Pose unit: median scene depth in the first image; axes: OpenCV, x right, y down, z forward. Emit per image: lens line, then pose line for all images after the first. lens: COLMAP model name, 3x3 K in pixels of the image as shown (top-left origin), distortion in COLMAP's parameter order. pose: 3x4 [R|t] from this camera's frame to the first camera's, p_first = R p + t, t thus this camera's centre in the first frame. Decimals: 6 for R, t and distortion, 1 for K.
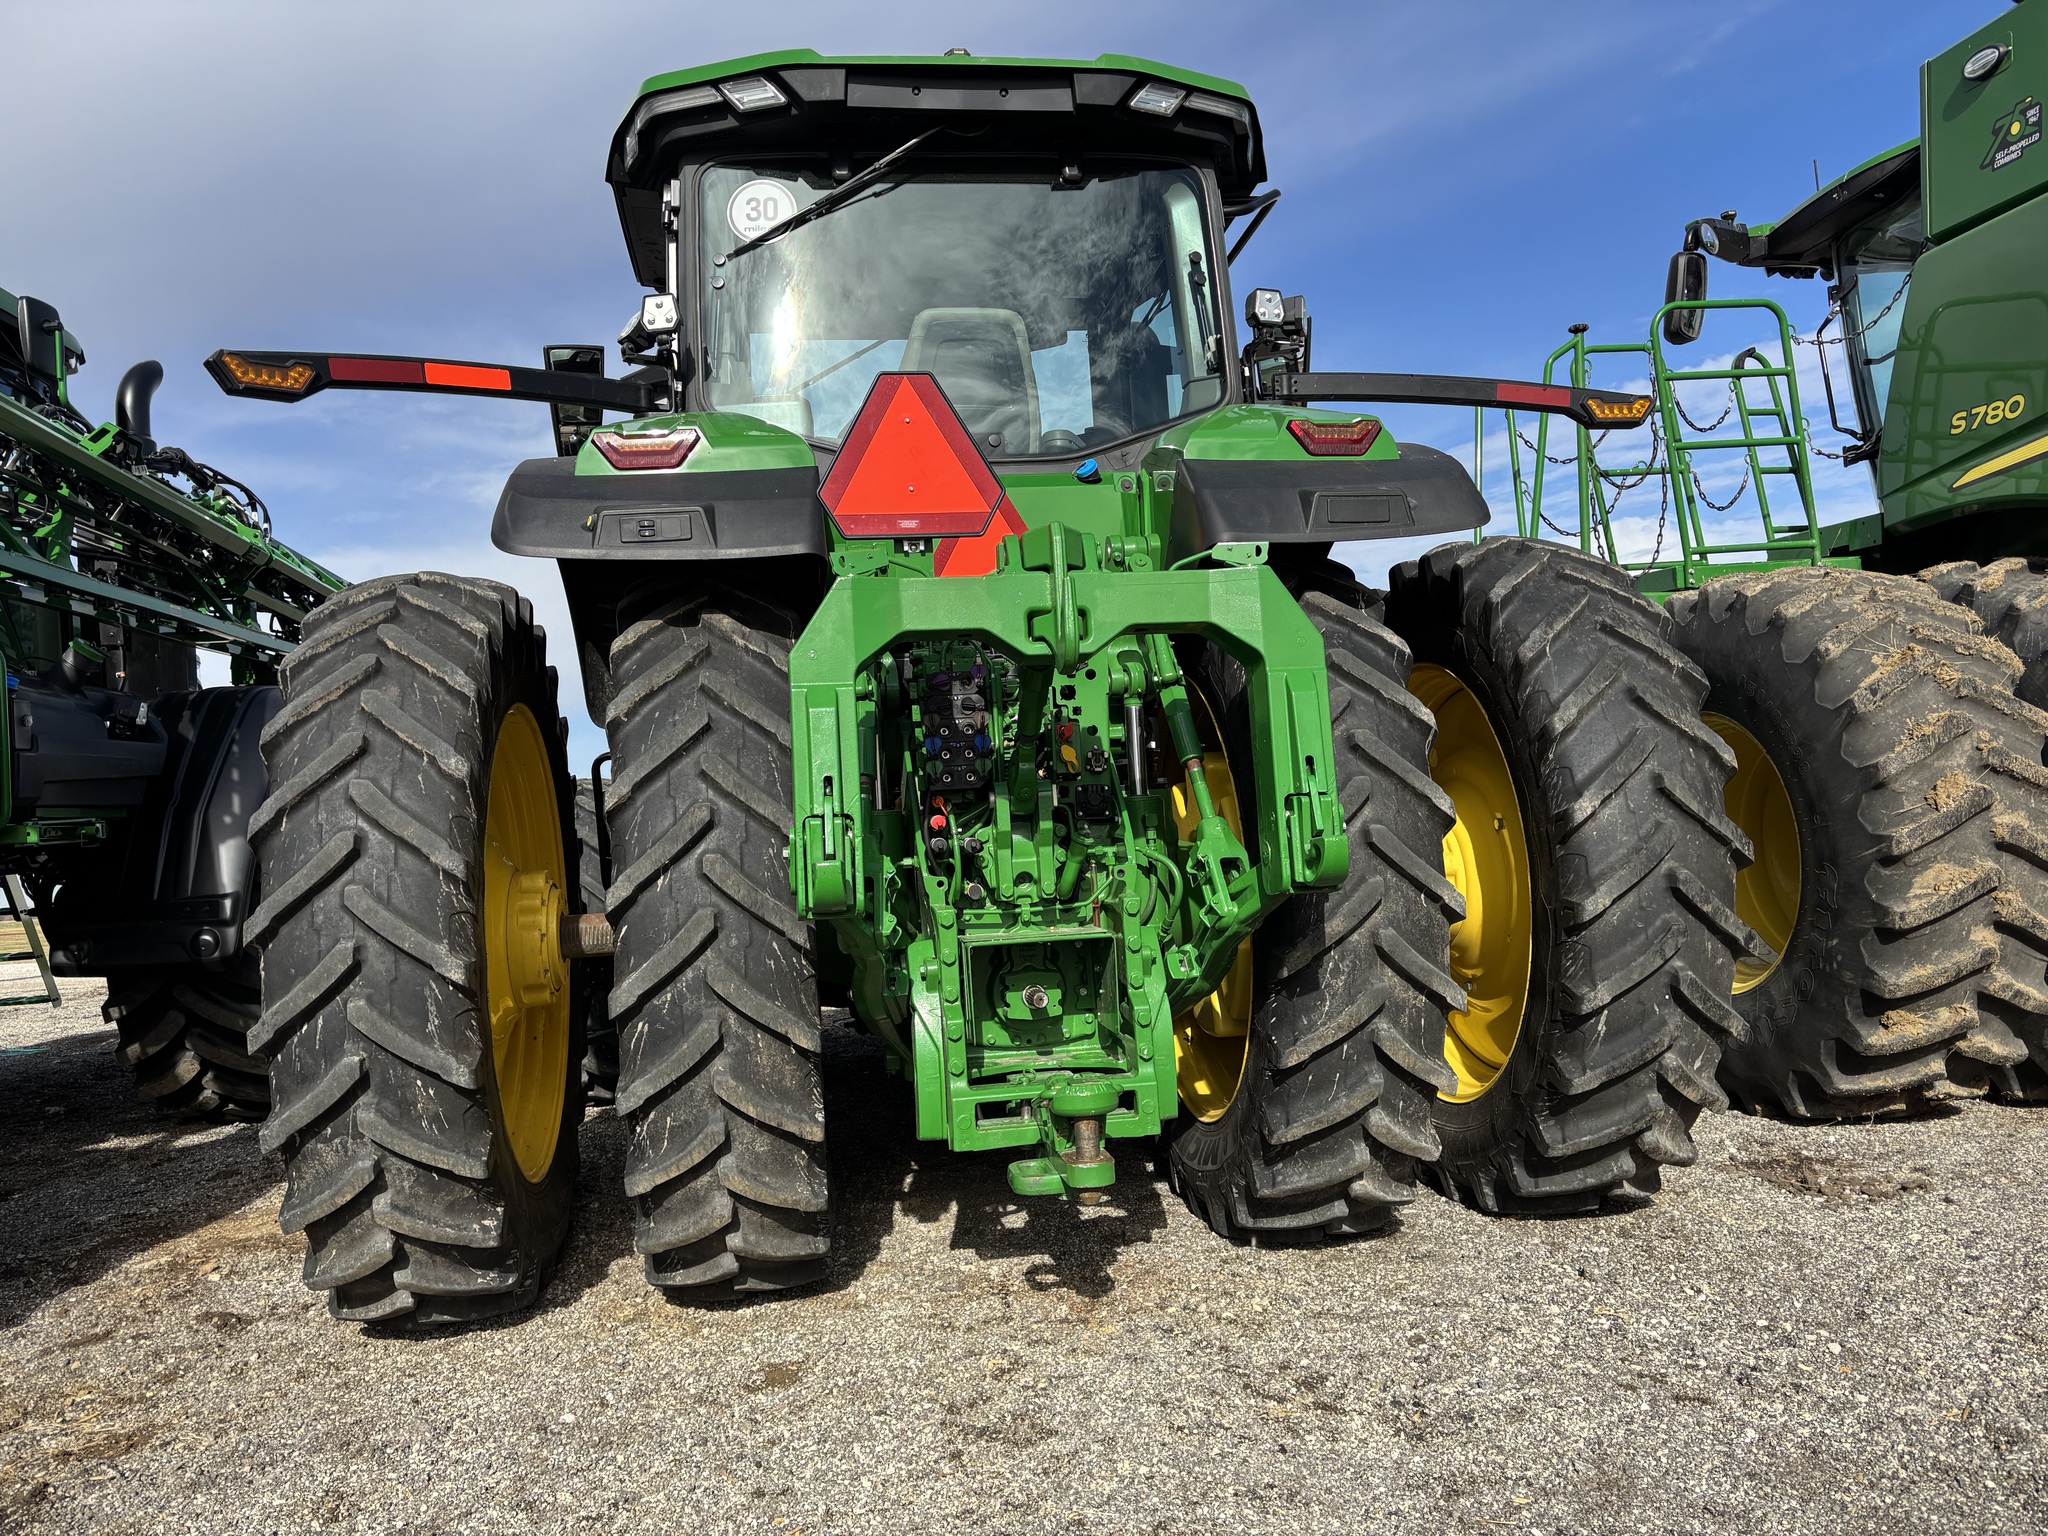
lens RADIAL K [[1566.0, 0, 1024.0], [0, 1566.0, 768.0], [0, 0, 1]] dist [0.118245, -0.124758]
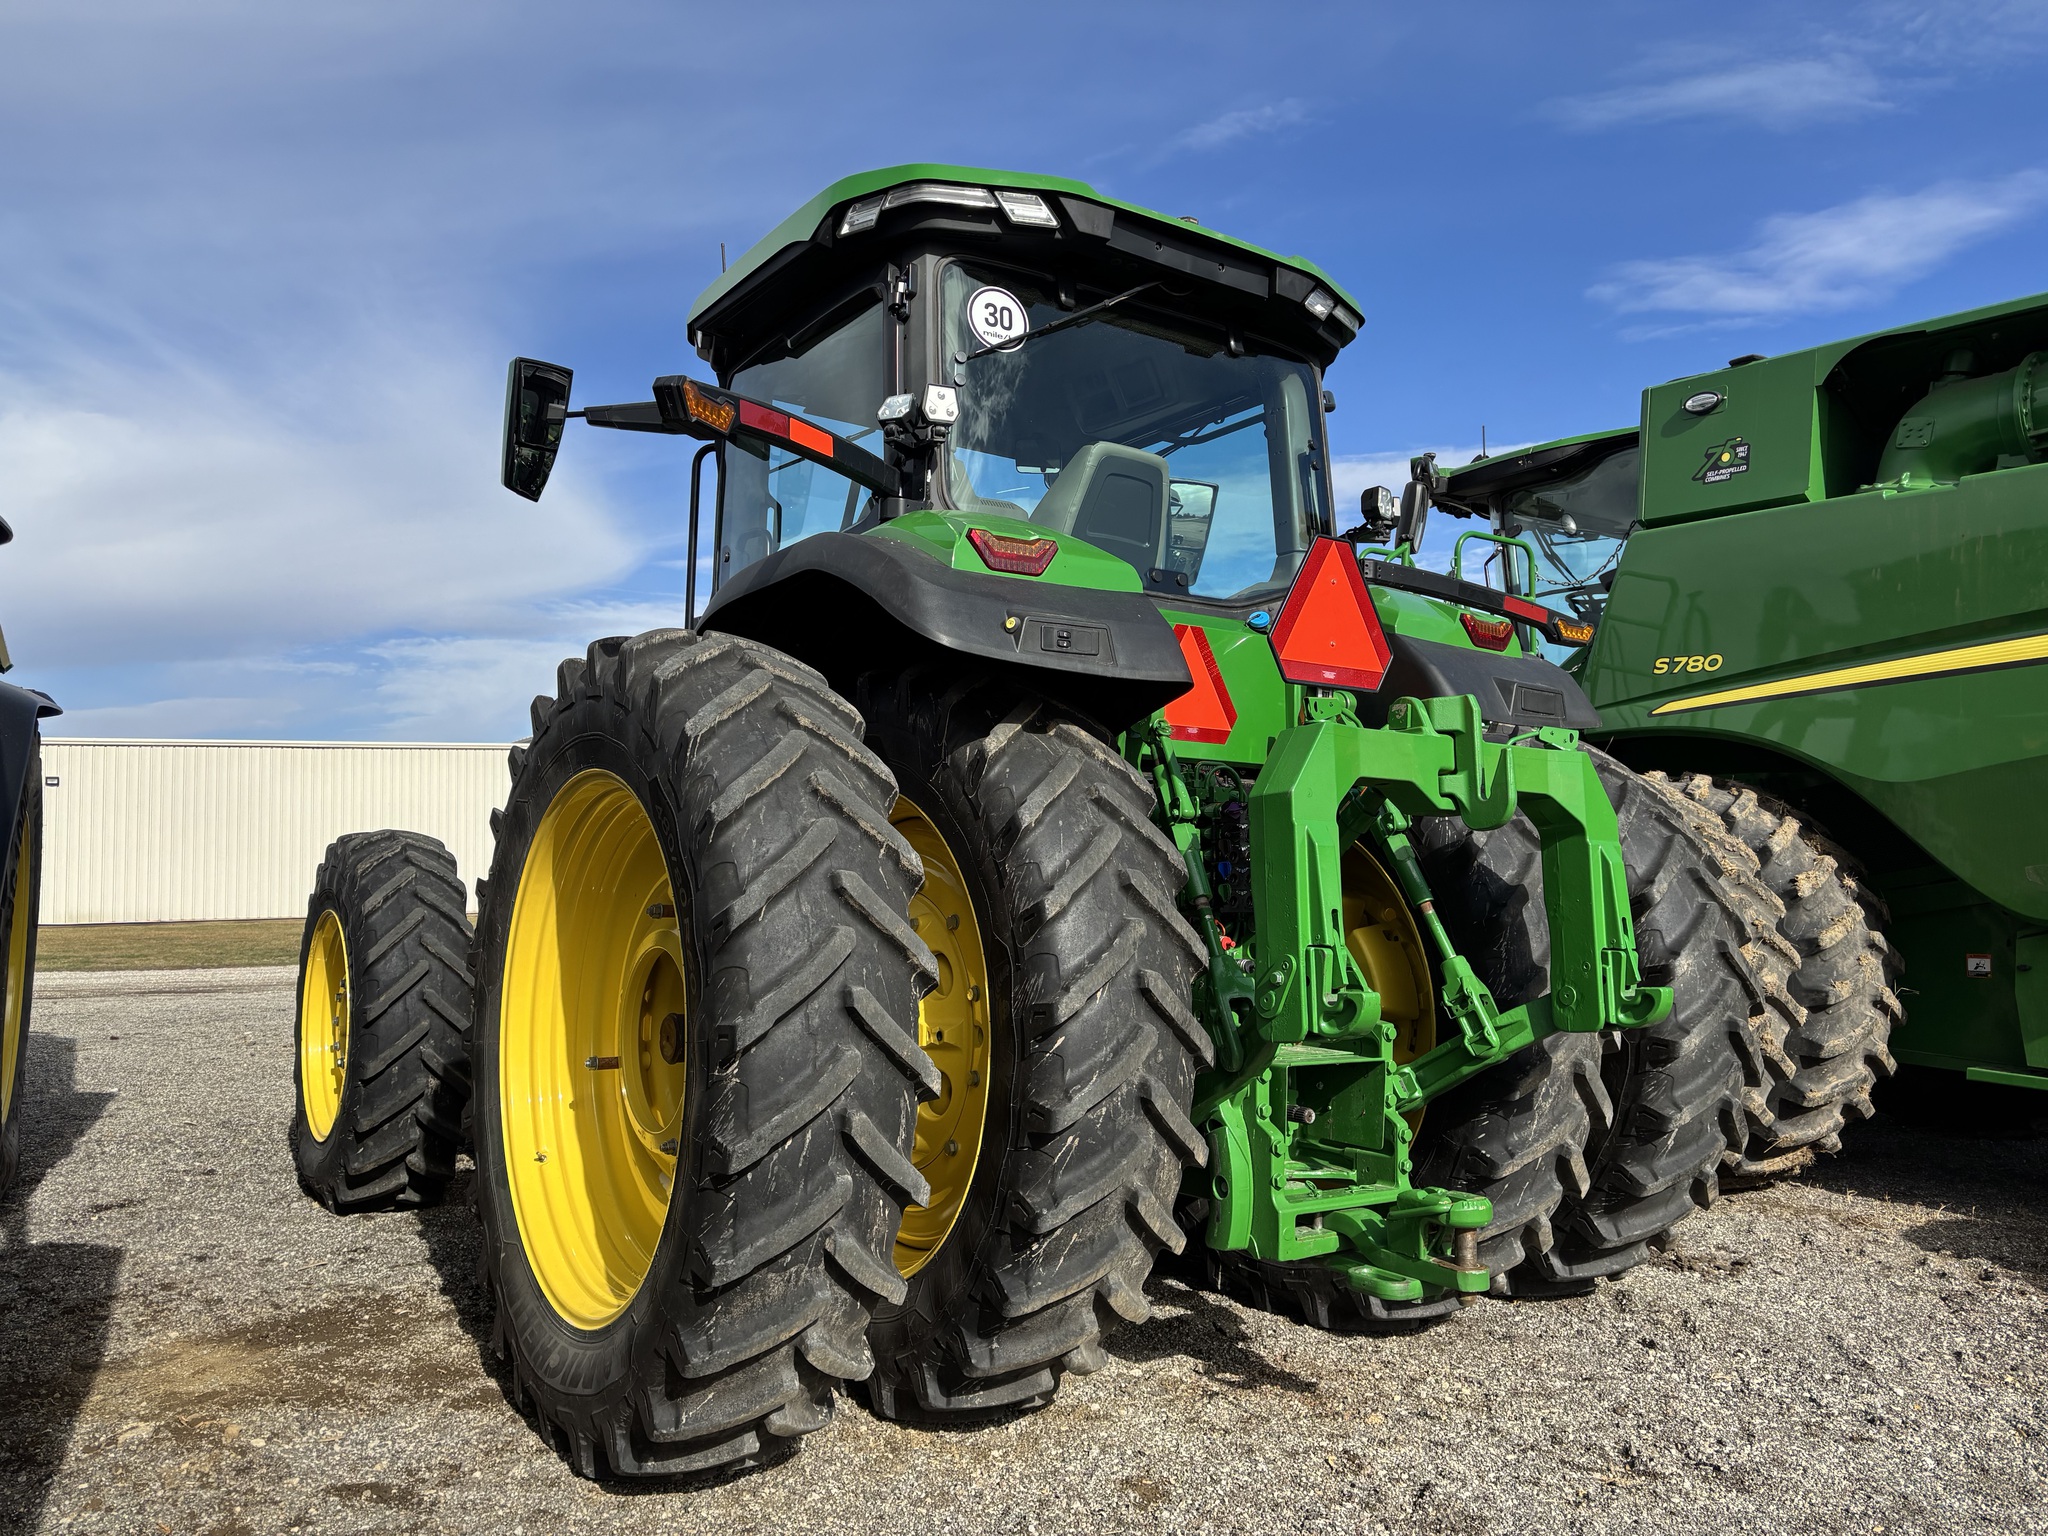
lens RADIAL K [[1566.0, 0, 1024.0], [0, 1566.0, 768.0], [0, 0, 1]] dist [0.118245, -0.124758]
pose [[0.883967, 0.107888, 0.454932, -0.665105], [-0.088936, 0.994047, -0.062931, -0.003664], [-0.459014, 0.015169, 0.888300, 0.117098]]
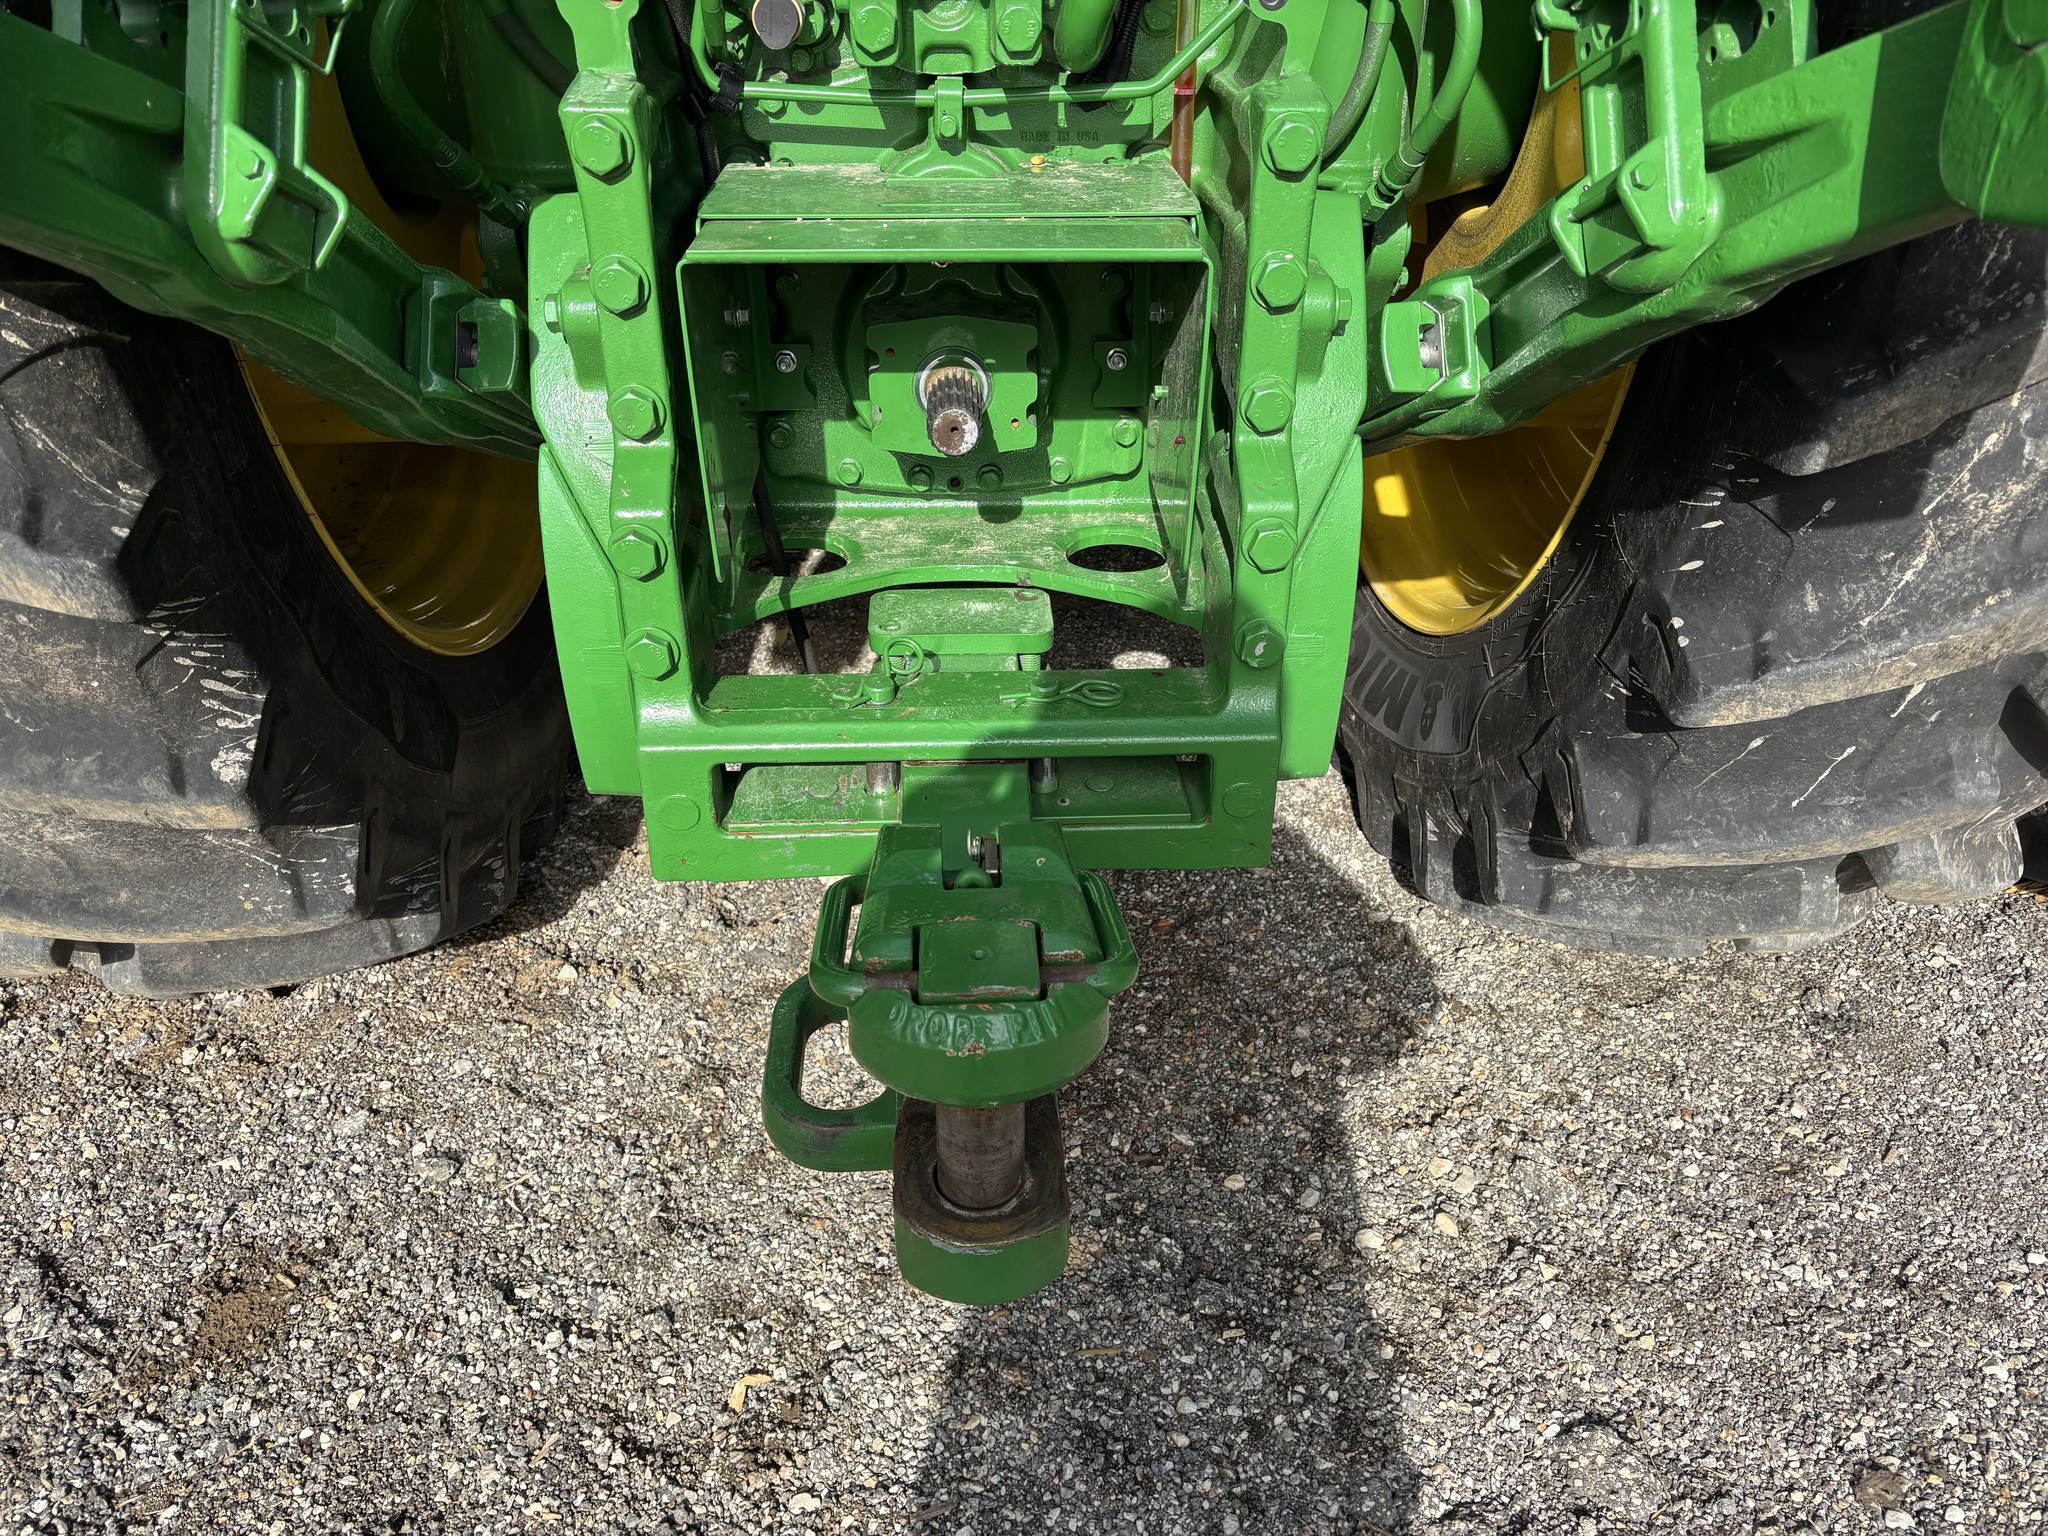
lens RADIAL K [[1527.6, 0, 1024.0], [0, 1527.6, 768.0], [0, 0, 1]] dist [0.011082, 0.002985]
pose [[0.992987, 0.105564, -0.053220, 0.046304], [-0.059006, 0.832653, 0.550643, 0.033947], [0.102442, -0.543641, 0.833043, 0.686688]]
